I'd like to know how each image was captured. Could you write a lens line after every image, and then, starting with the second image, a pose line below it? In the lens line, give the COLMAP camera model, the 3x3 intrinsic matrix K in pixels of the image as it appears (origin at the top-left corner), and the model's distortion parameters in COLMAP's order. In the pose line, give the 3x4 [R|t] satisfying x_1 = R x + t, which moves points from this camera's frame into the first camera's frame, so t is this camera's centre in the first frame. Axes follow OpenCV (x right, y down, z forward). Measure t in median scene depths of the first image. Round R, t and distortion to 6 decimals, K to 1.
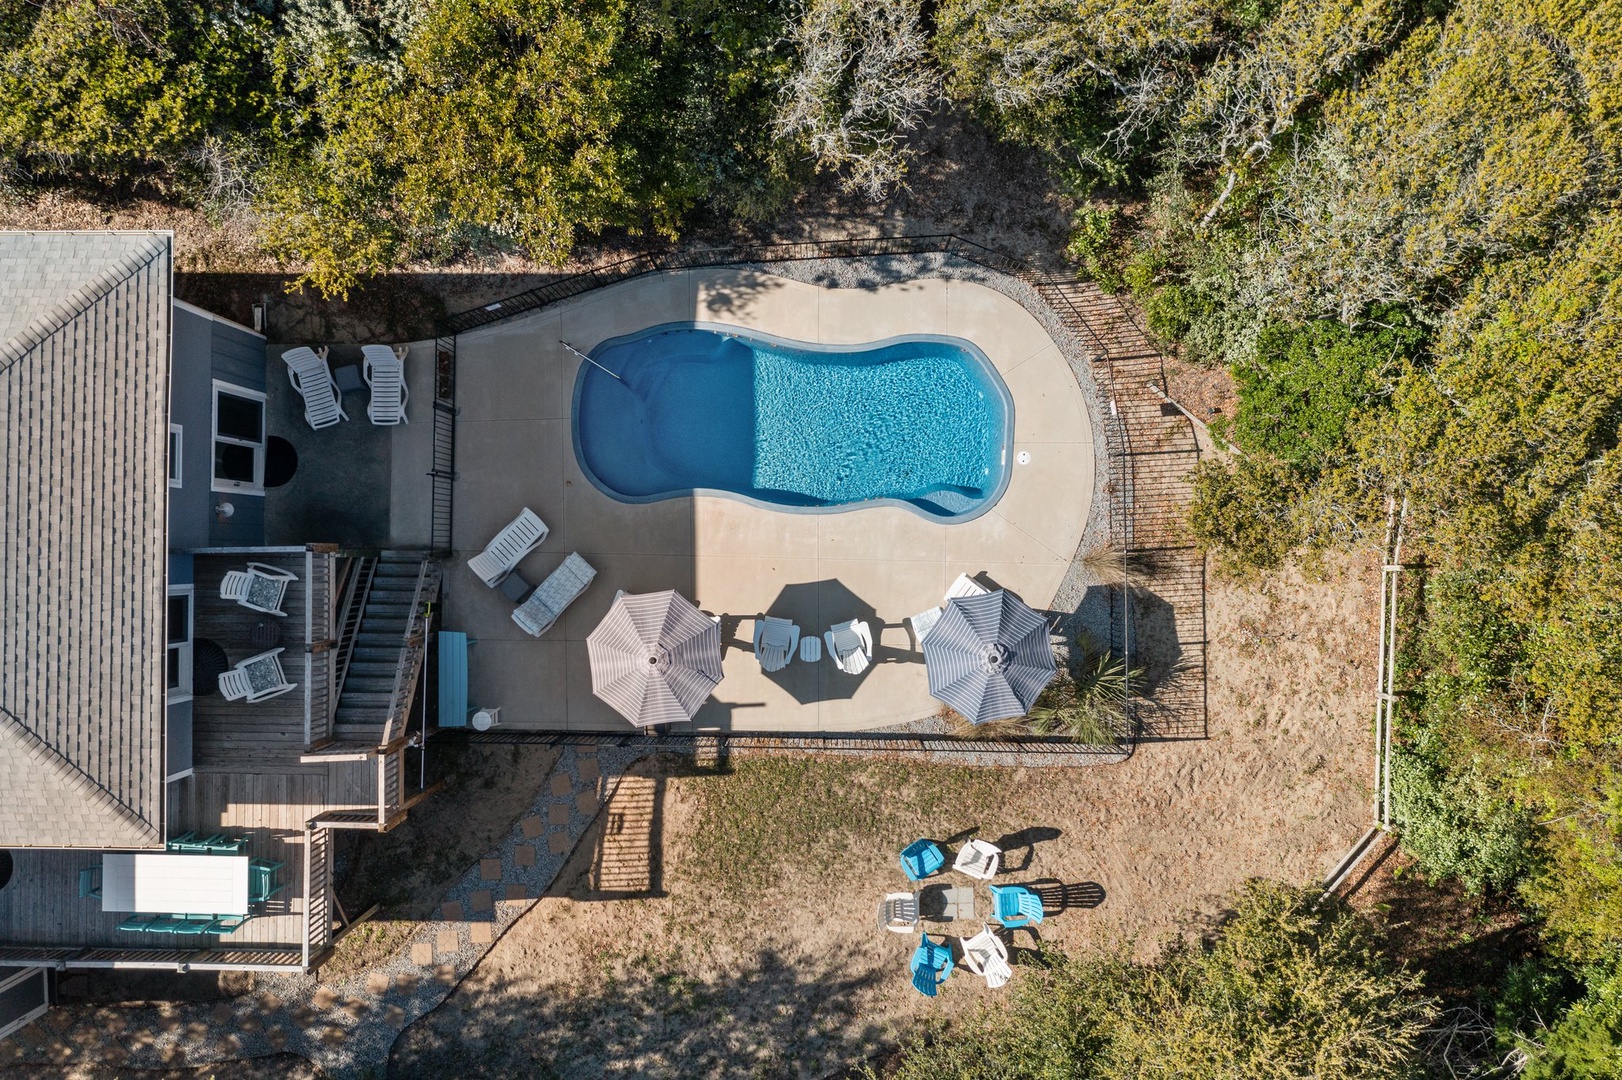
lens RADIAL K [[1290.4, 0, 803.8], [0, 1290.4, 548.3], [0, 0, 1]] dist [-0.006975, -0.000969]
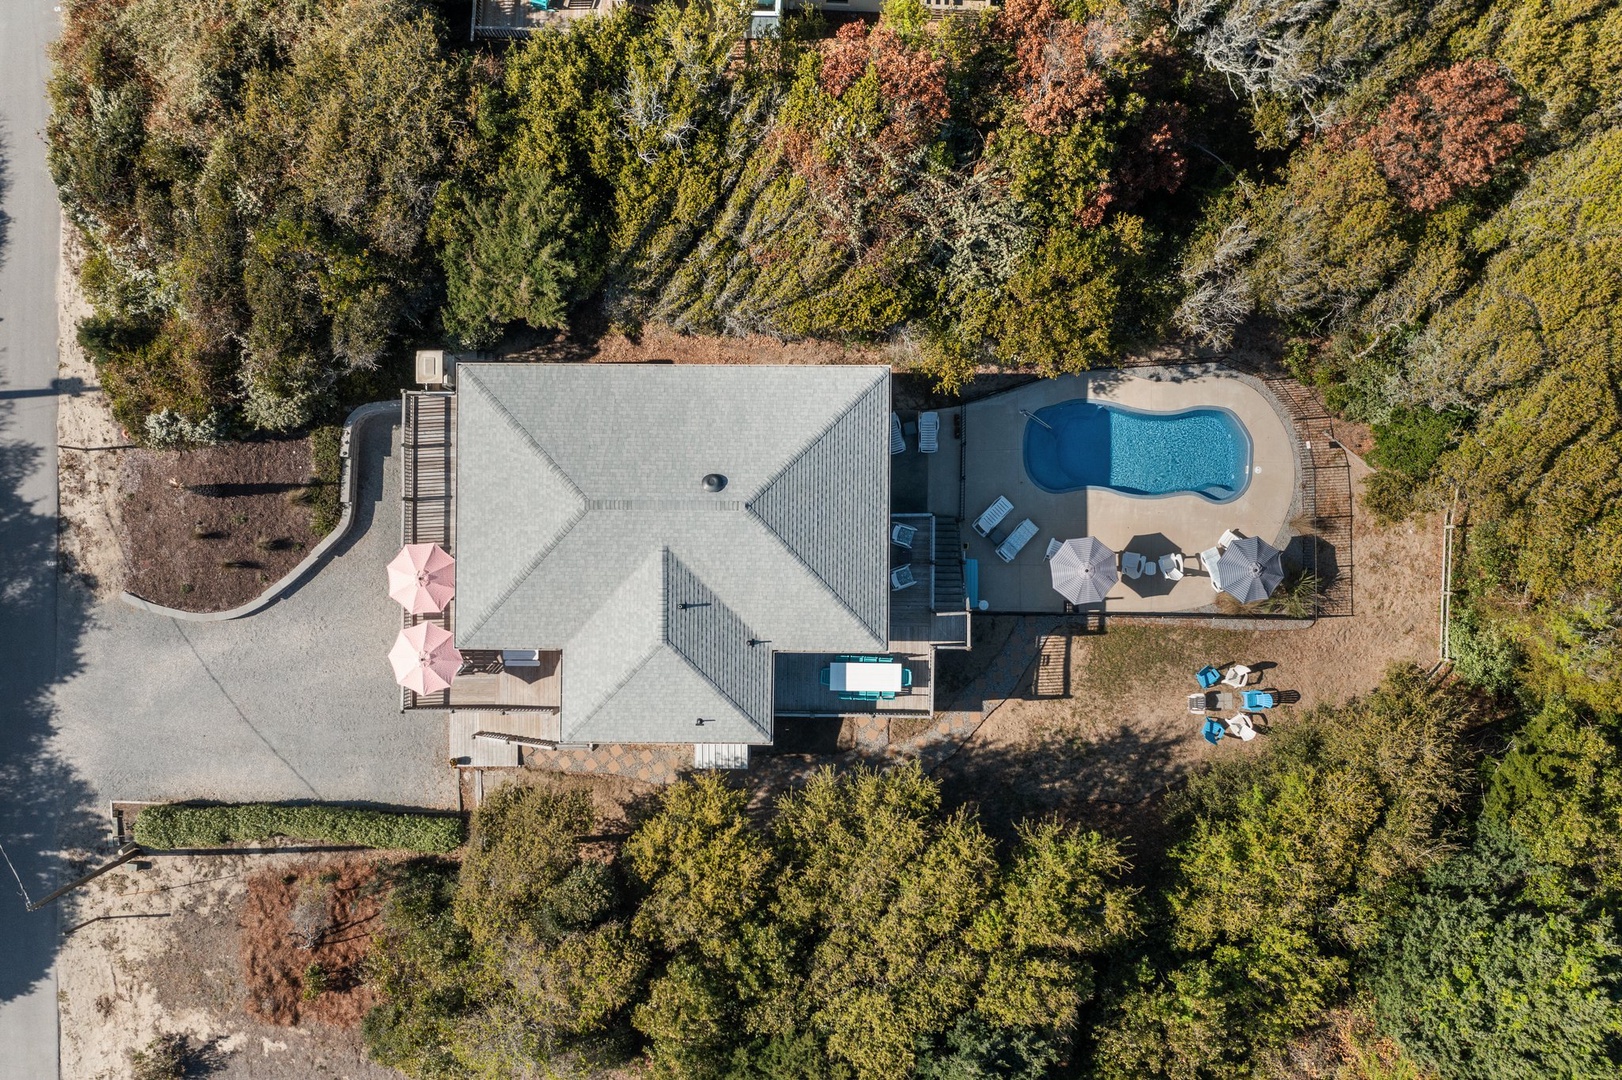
lens RADIAL K [[1163.4, 0, 879.1], [0, 1163.4, 544.6], [0, 0, 1]] dist [-0.005710, -0.003603]
pose [[0.999996, 0.000933, 0.002731, -0.405957], [-0.000942, 0.999995, 0.003035, 0.037063], [-0.002728, -0.003037, 0.999992, -0.745034]]
